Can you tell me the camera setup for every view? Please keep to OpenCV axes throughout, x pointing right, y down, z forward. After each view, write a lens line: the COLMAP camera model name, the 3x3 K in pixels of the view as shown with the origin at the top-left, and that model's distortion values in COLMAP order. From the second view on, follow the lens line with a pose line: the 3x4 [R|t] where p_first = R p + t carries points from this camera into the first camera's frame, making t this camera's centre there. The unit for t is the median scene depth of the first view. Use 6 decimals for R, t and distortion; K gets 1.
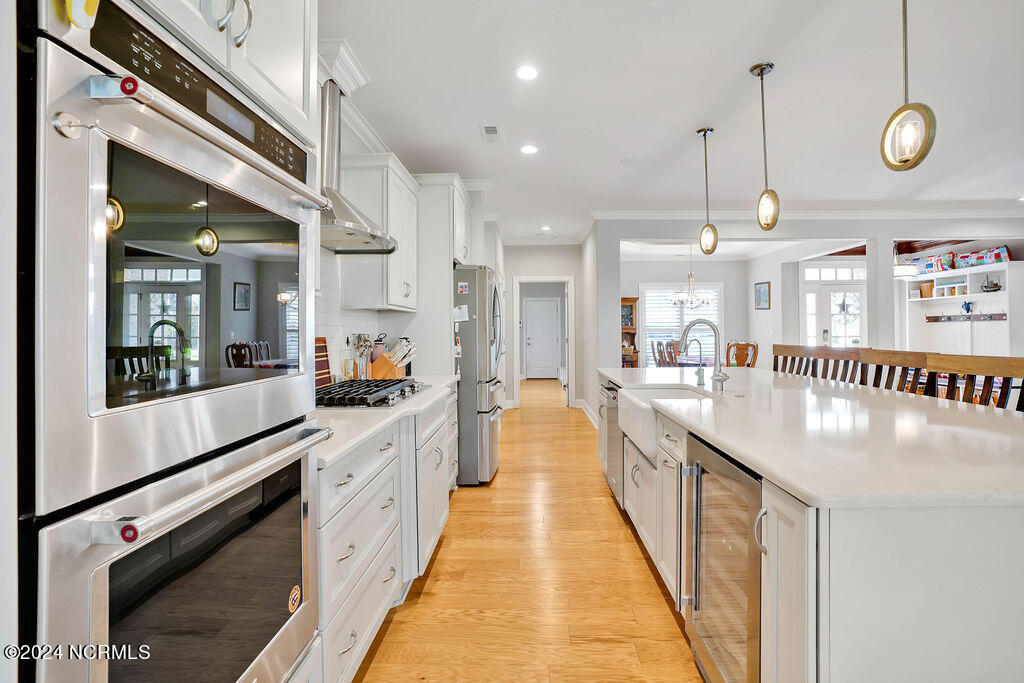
lens RADIAL K [[478.1, 0, 524.8], [0, 478.1, 328.9], [0, 0, 1]] dist [-0.033244, 0.000521]
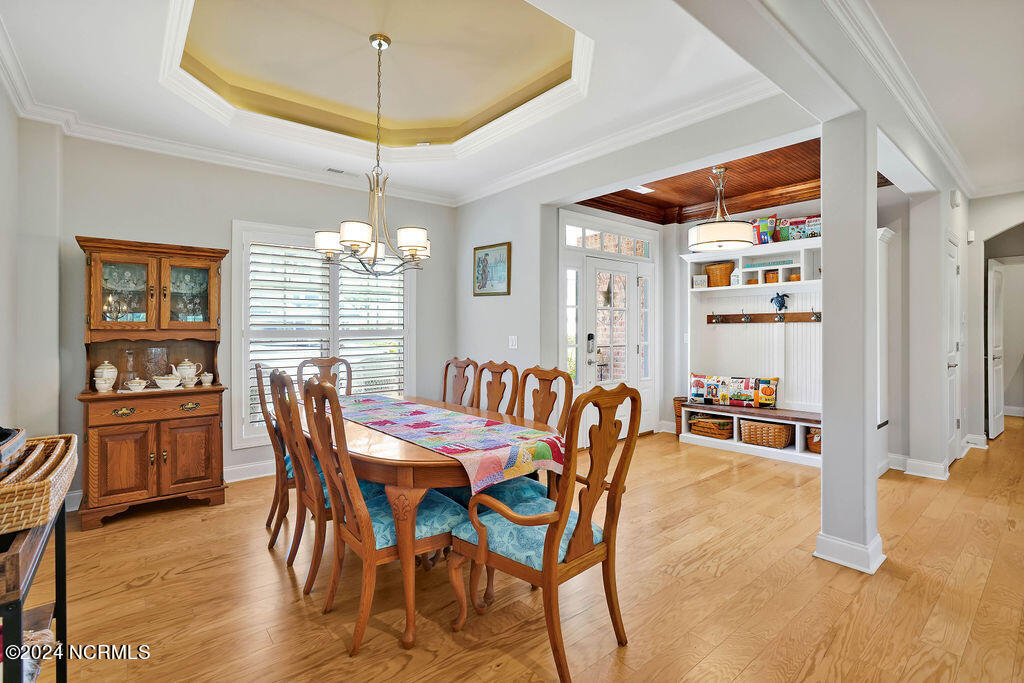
lens RADIAL K [[478.1, 0, 524.8], [0, 478.1, 328.9], [0, 0, 1]] dist [-0.033244, 0.000521]
pose [[0.742087, 0.009827, 0.670232, 0.200148], [-0.006736, 0.999951, -0.007204, 0.000293], [-0.670270, 0.000831, 0.742117, 0.681575]]
